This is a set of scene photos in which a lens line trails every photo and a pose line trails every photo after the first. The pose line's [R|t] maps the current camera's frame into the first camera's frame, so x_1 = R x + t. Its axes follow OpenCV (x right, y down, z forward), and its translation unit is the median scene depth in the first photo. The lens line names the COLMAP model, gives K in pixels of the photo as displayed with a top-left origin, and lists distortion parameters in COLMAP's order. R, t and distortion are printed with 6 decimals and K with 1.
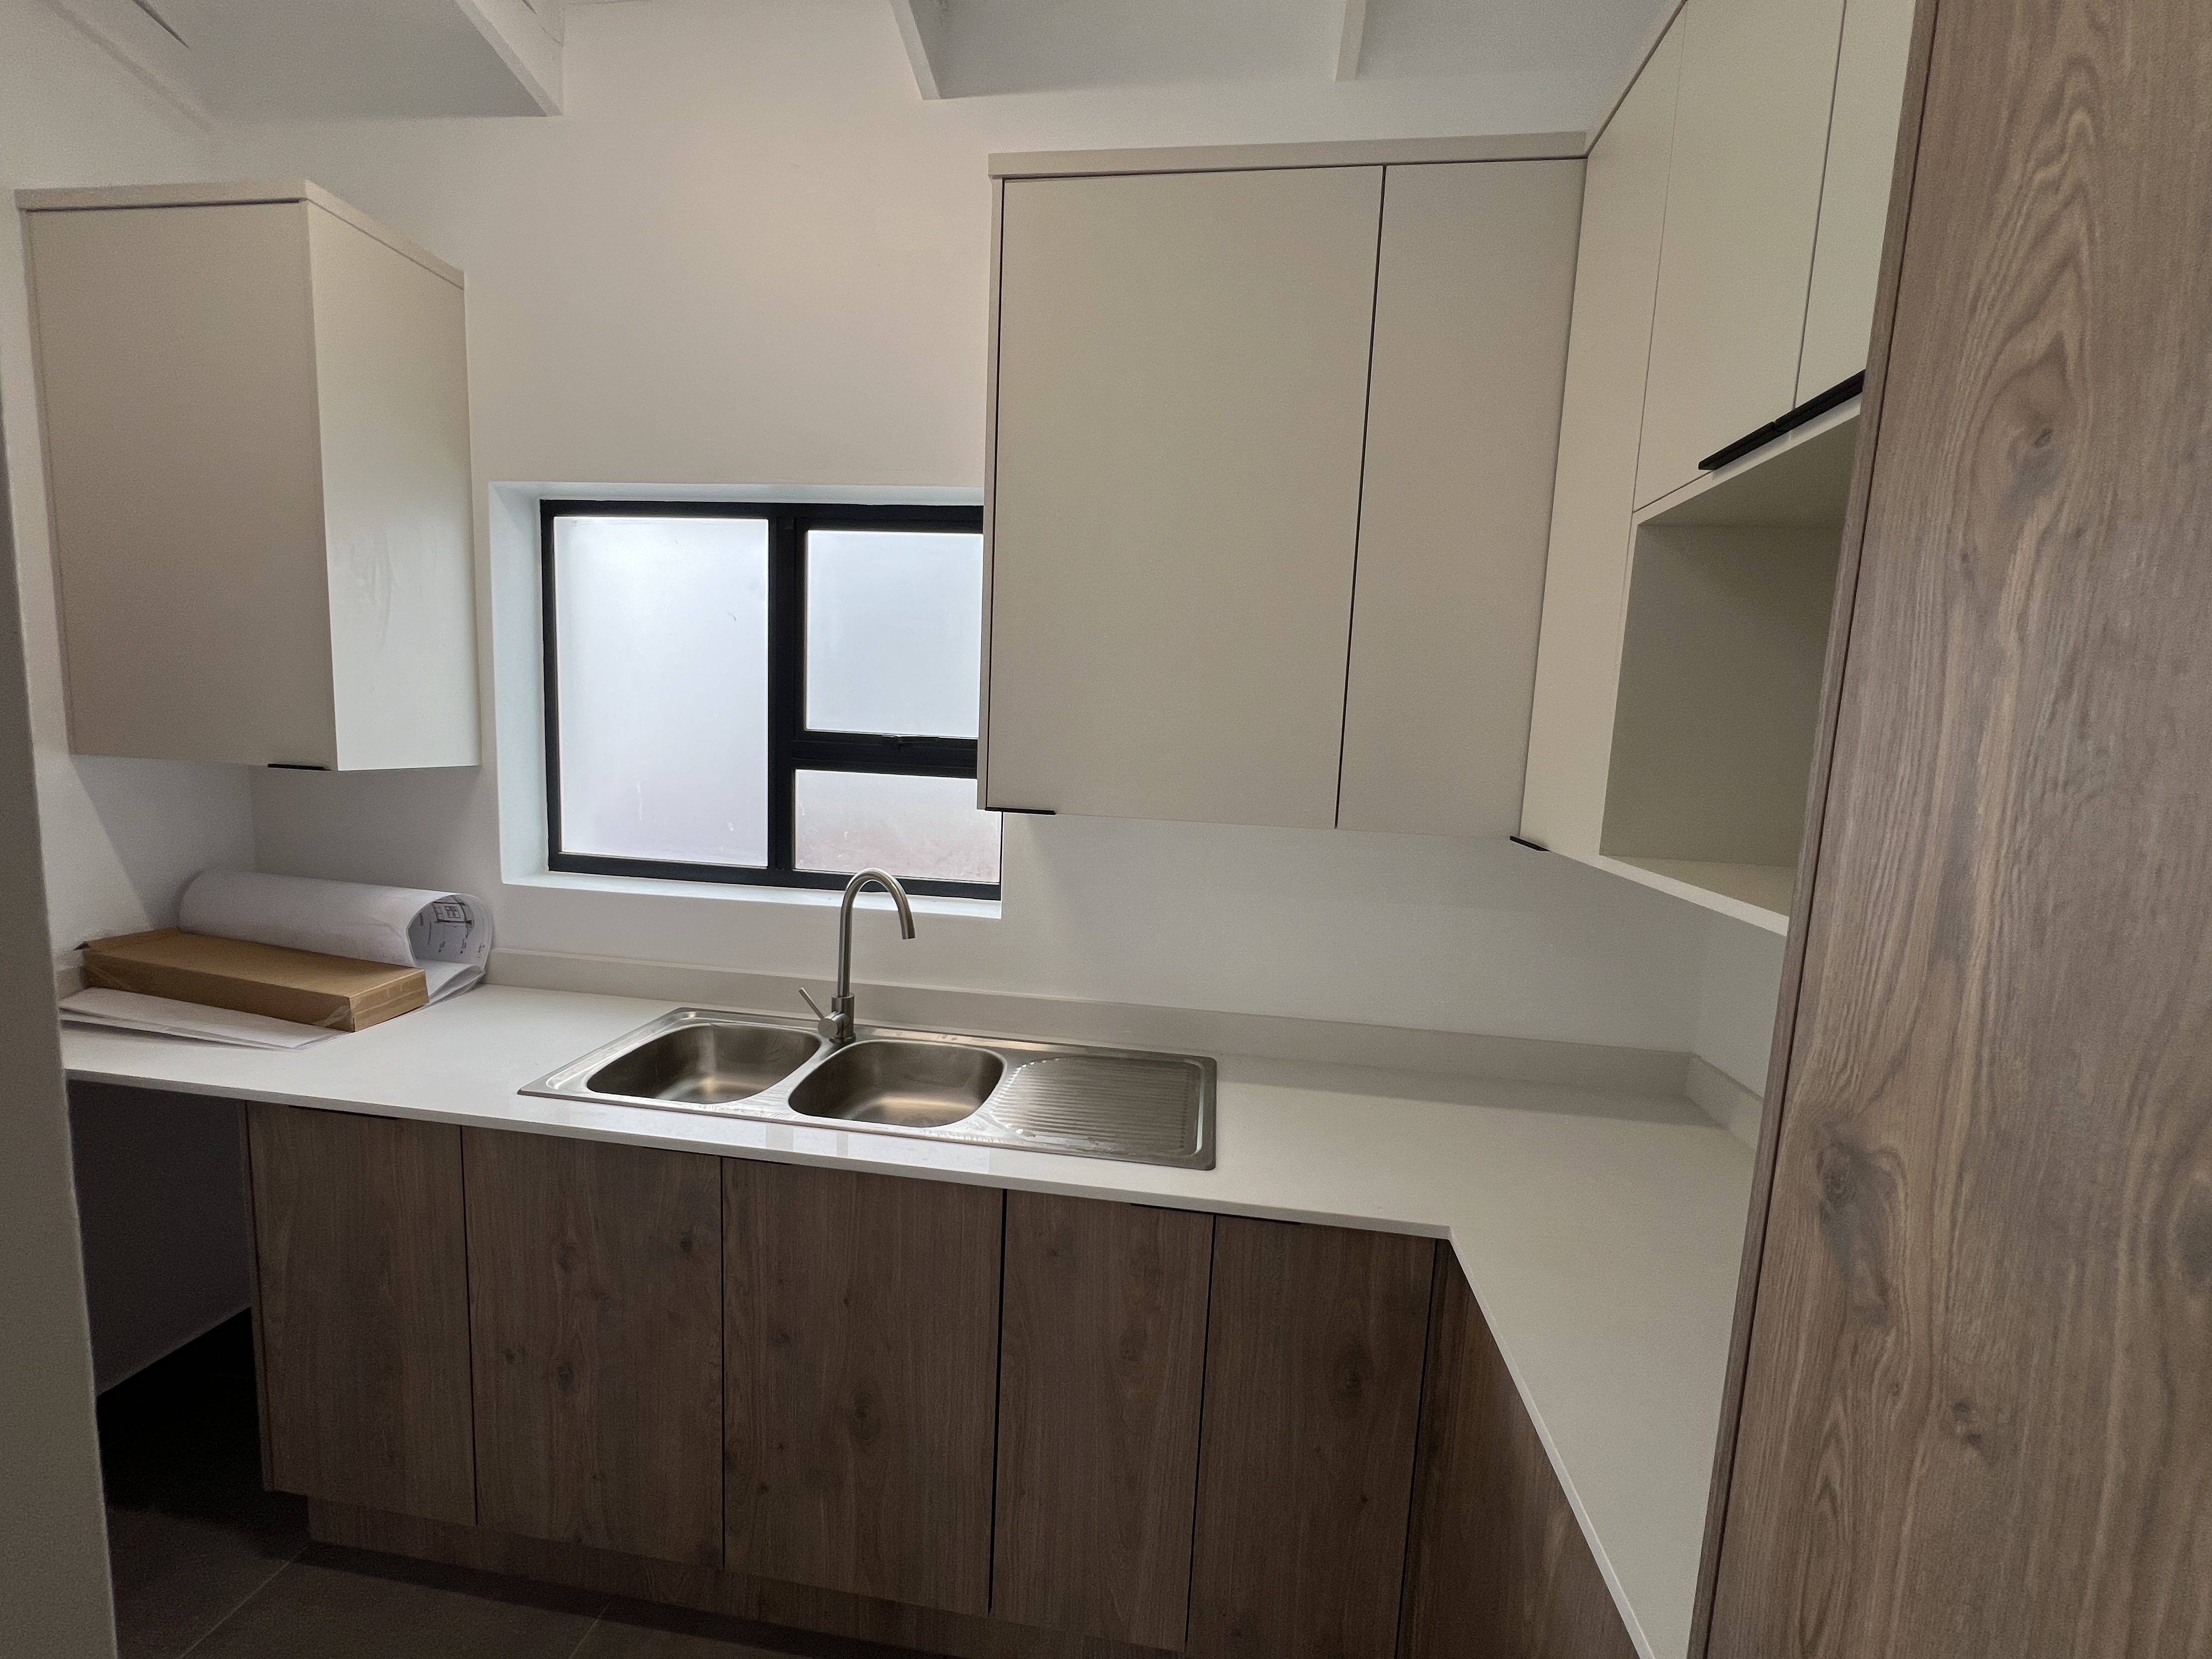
lens RADIAL K [[883.7, 0, 1103.7], [0, 883.7, 832.8], [0, 0, 1]] dist [-0.000040, 0.000191]
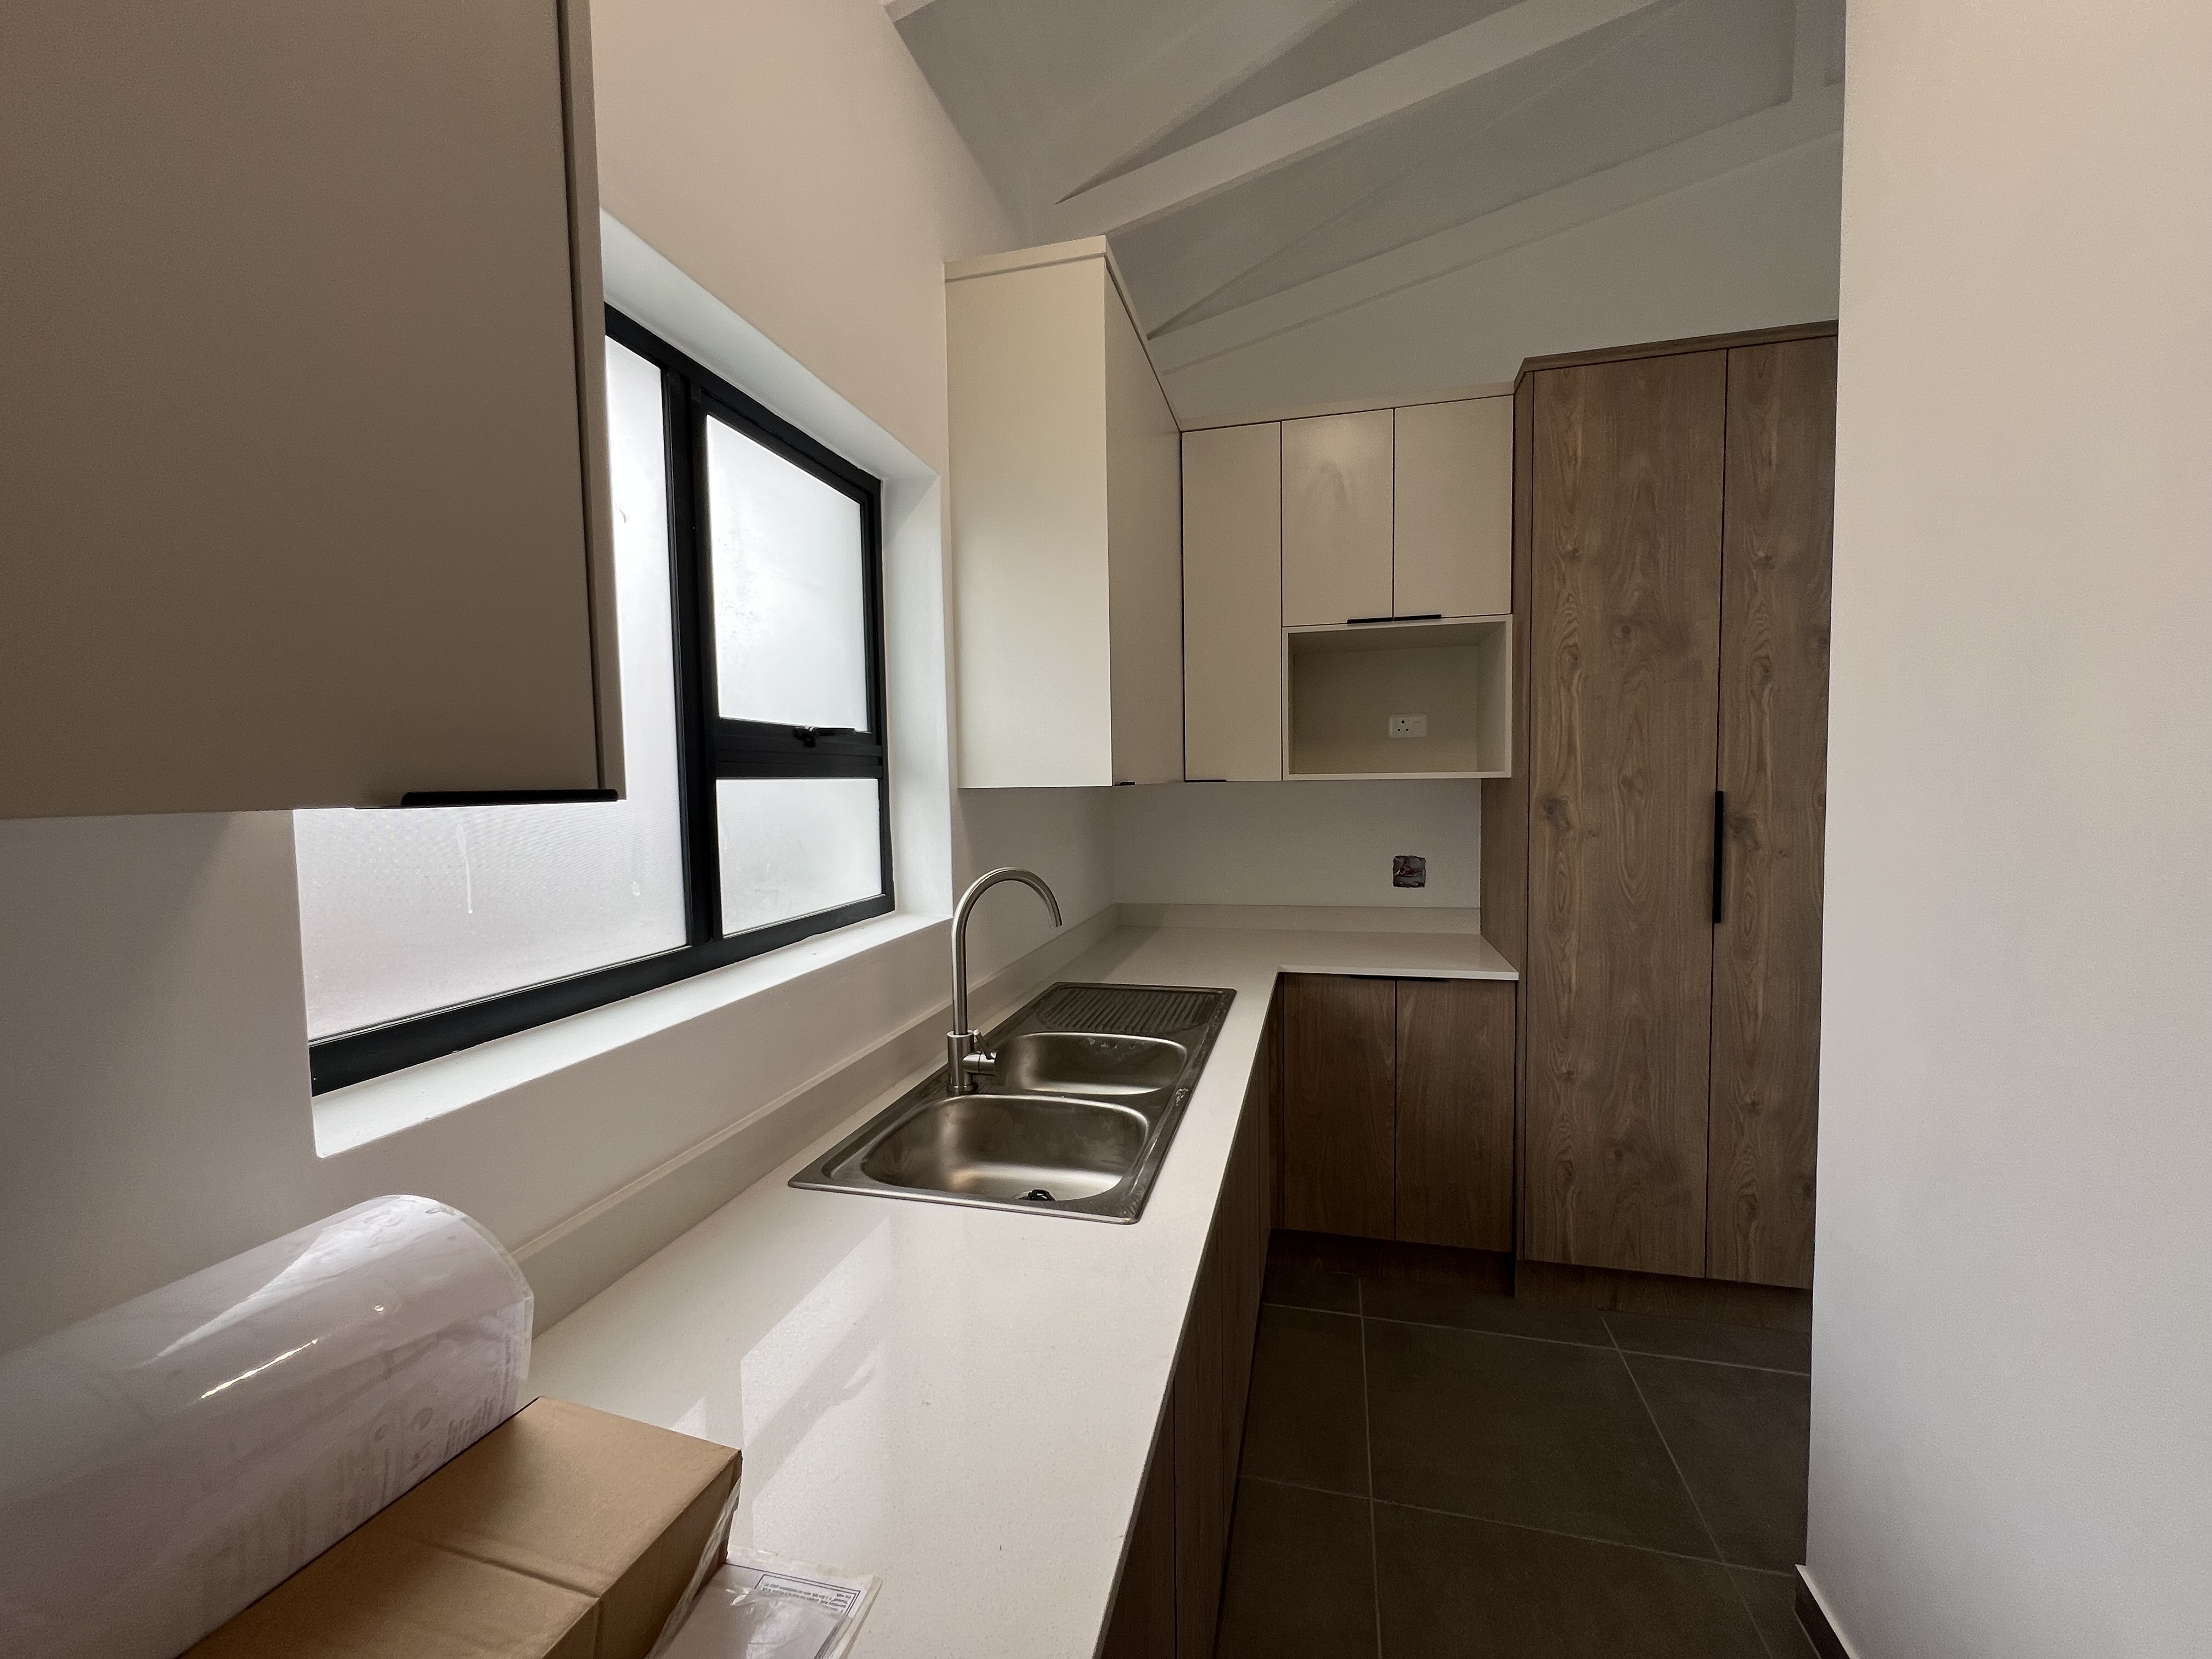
lens RADIAL K [[883.7, 0, 1103.7], [0, 883.7, 832.8], [0, 0, 1]] dist [-0.000040, 0.000191]
pose [[0.112563, -0.104050, 0.988182, -1.805899], [0.139391, 0.986322, 0.087976, -0.097411], [-0.983819, 0.127841, 0.125527, 1.232323]]
